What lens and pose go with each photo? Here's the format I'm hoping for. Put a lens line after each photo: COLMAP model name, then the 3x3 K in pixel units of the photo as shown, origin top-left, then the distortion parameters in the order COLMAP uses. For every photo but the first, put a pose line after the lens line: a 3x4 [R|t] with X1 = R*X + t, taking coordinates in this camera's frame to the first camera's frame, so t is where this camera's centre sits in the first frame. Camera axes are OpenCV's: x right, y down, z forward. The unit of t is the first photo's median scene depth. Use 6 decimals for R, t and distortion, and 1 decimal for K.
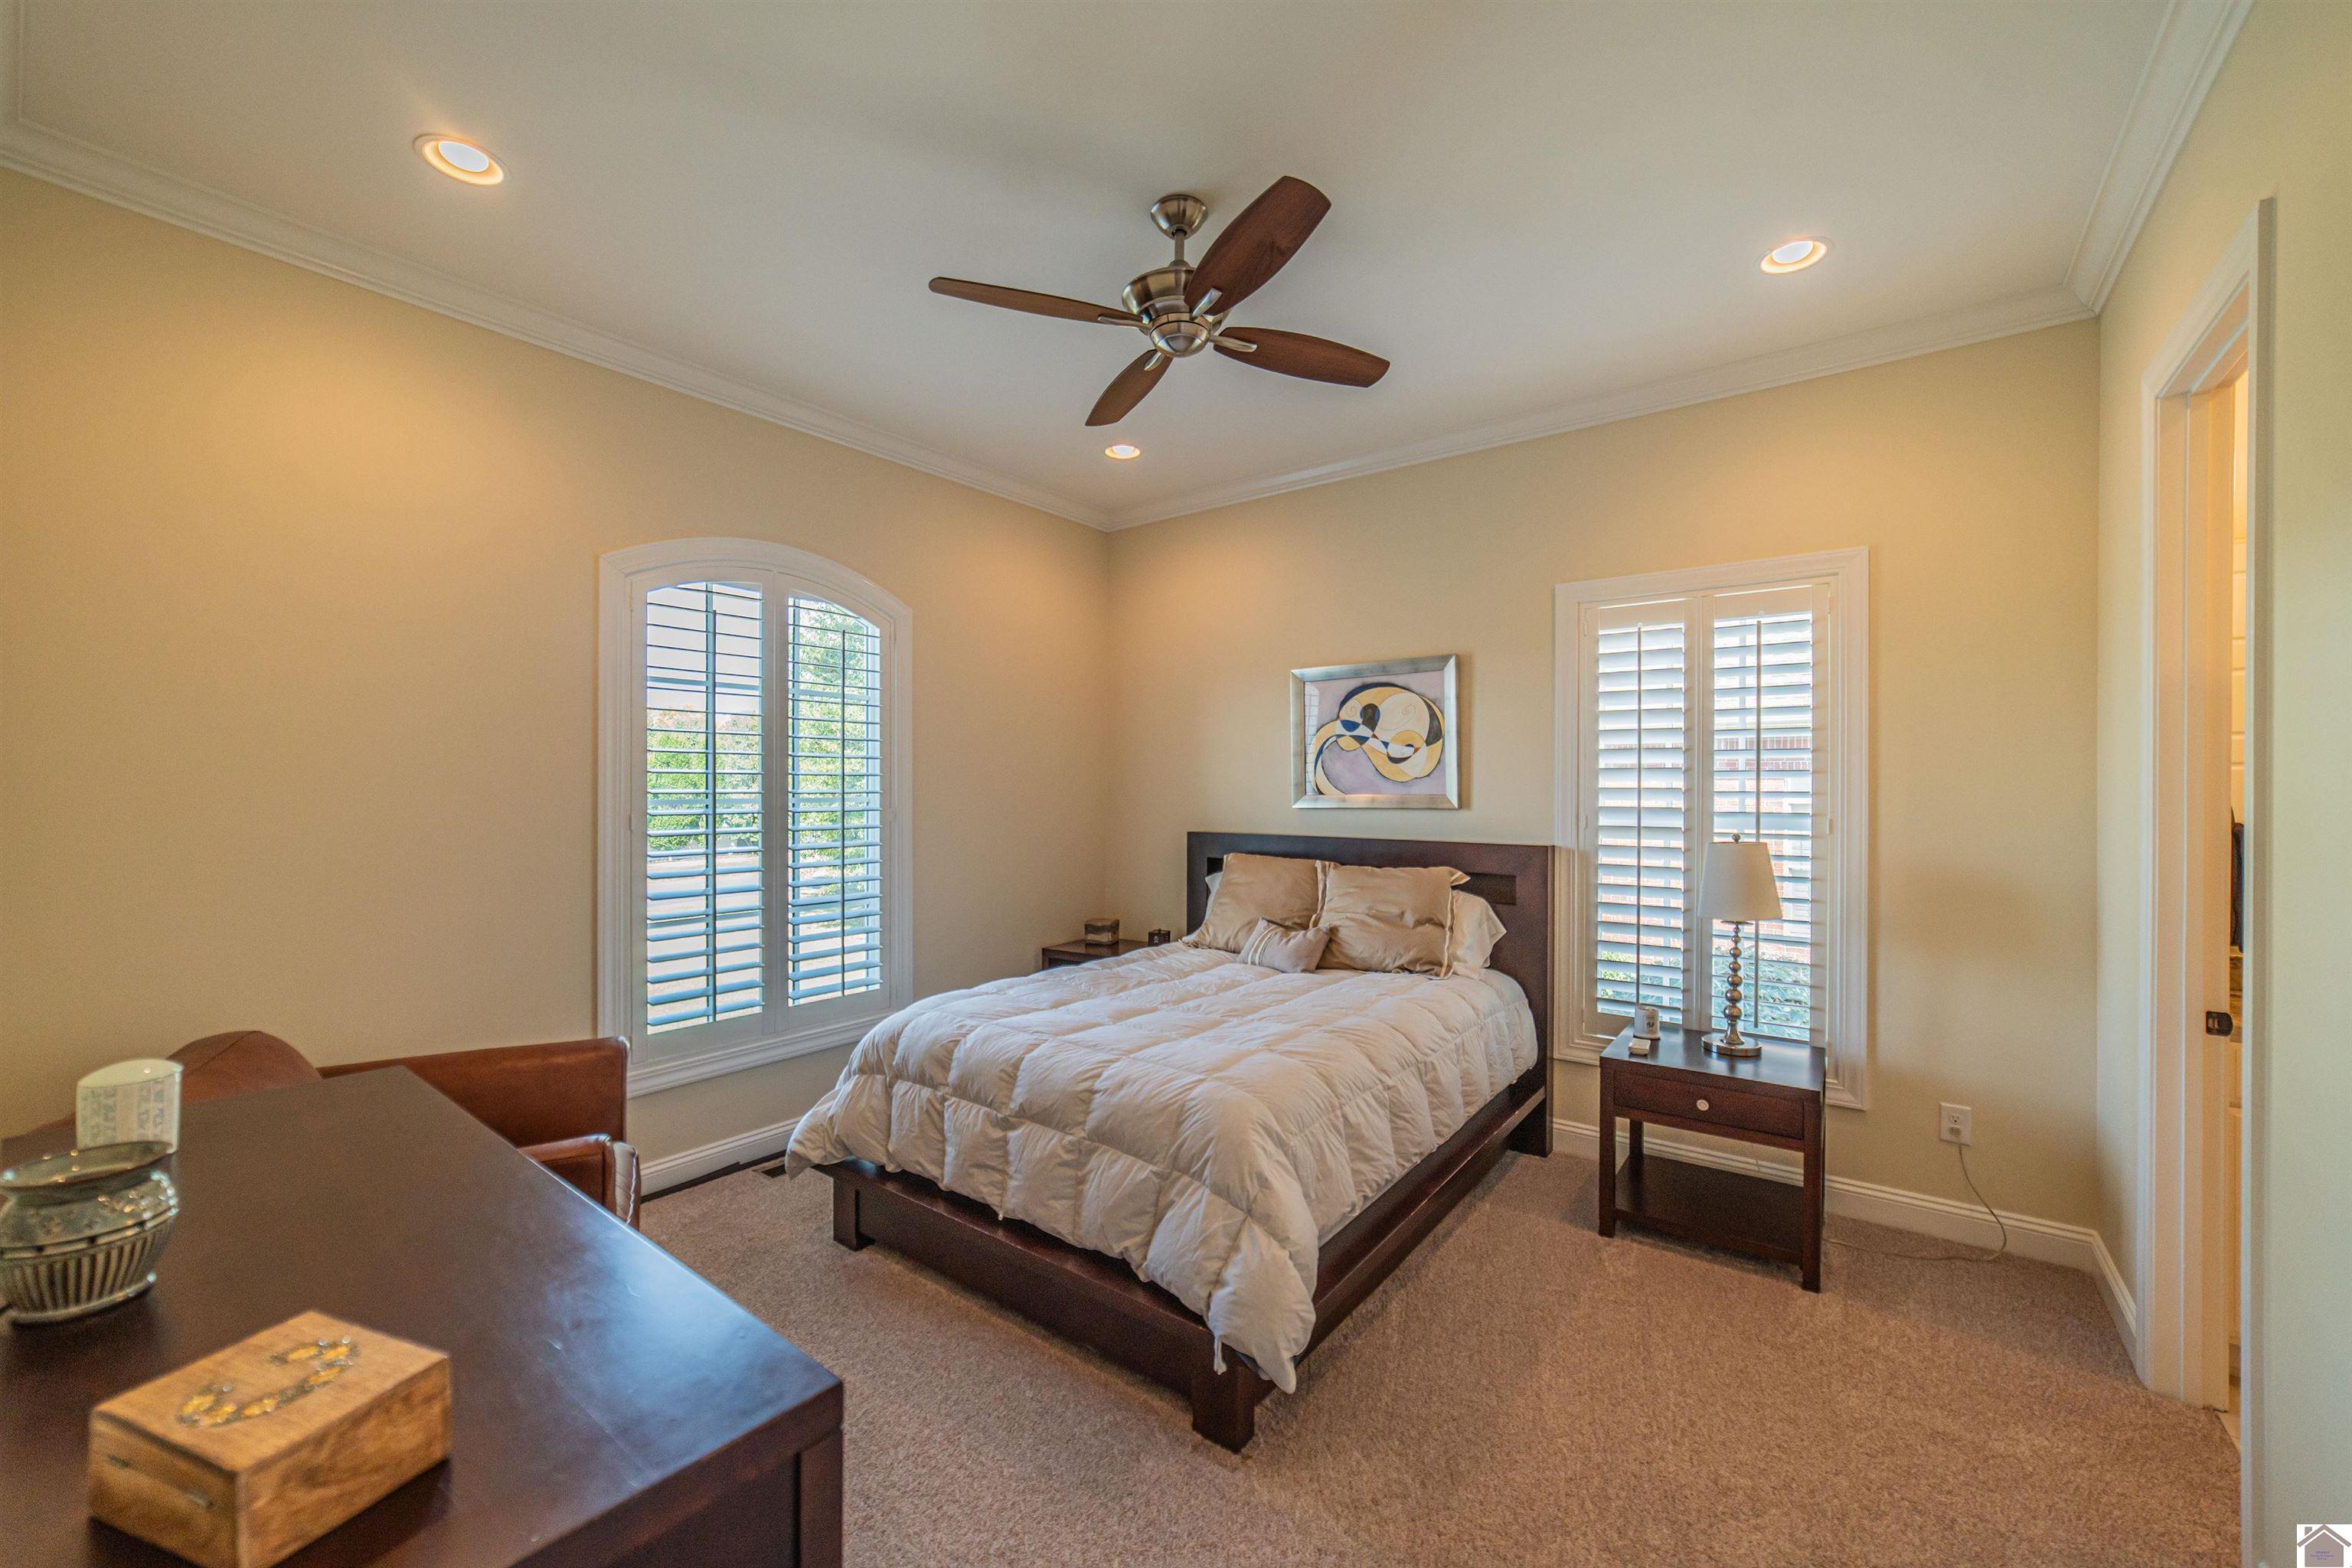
lens RADIAL K [[925.4, 0, 1169.6], [0, 925.4, 777.1], [0, 0, 1]] dist [-0.024101, 0.010196]
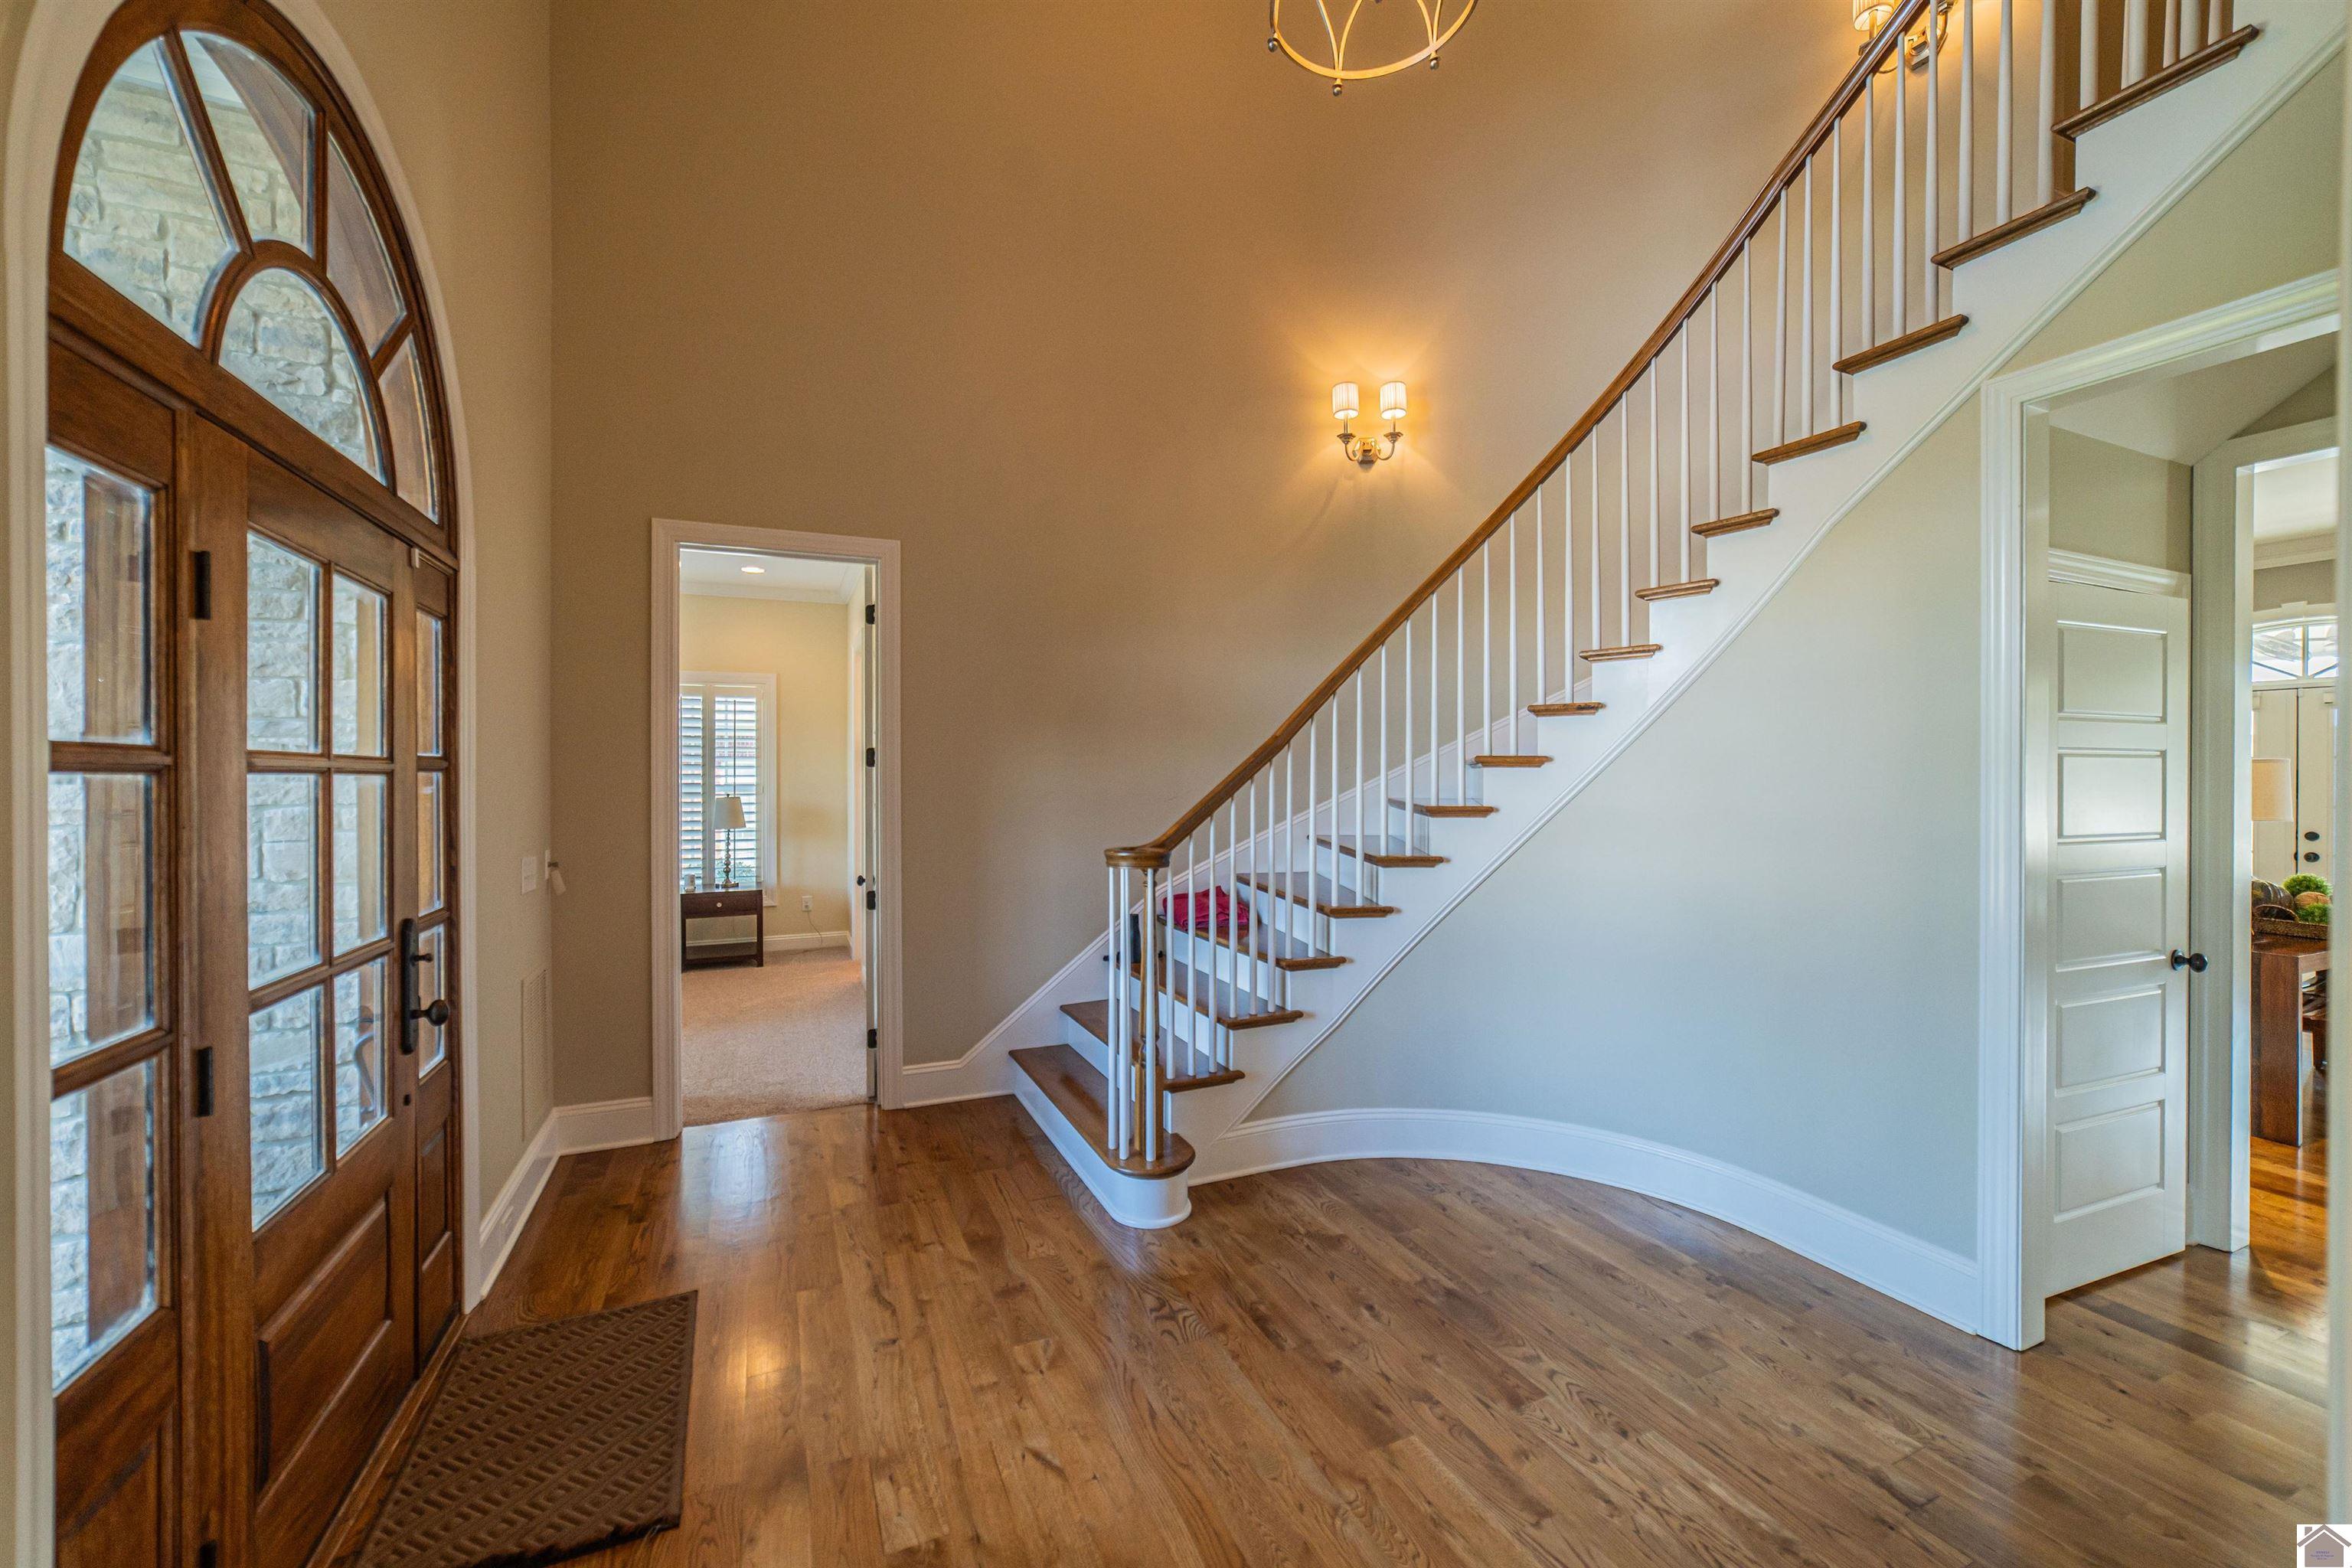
lens RADIAL K [[925.4, 0, 1169.6], [0, 925.4, 777.1], [0, 0, 1]] dist [-0.024101, 0.010196]
pose [[0.515328, -0.010807, 0.856925, -0.781073], [0.006964, 0.999940, 0.008423, 0.009777], [-0.856965, 0.001626, 0.515372, -1.131786]]
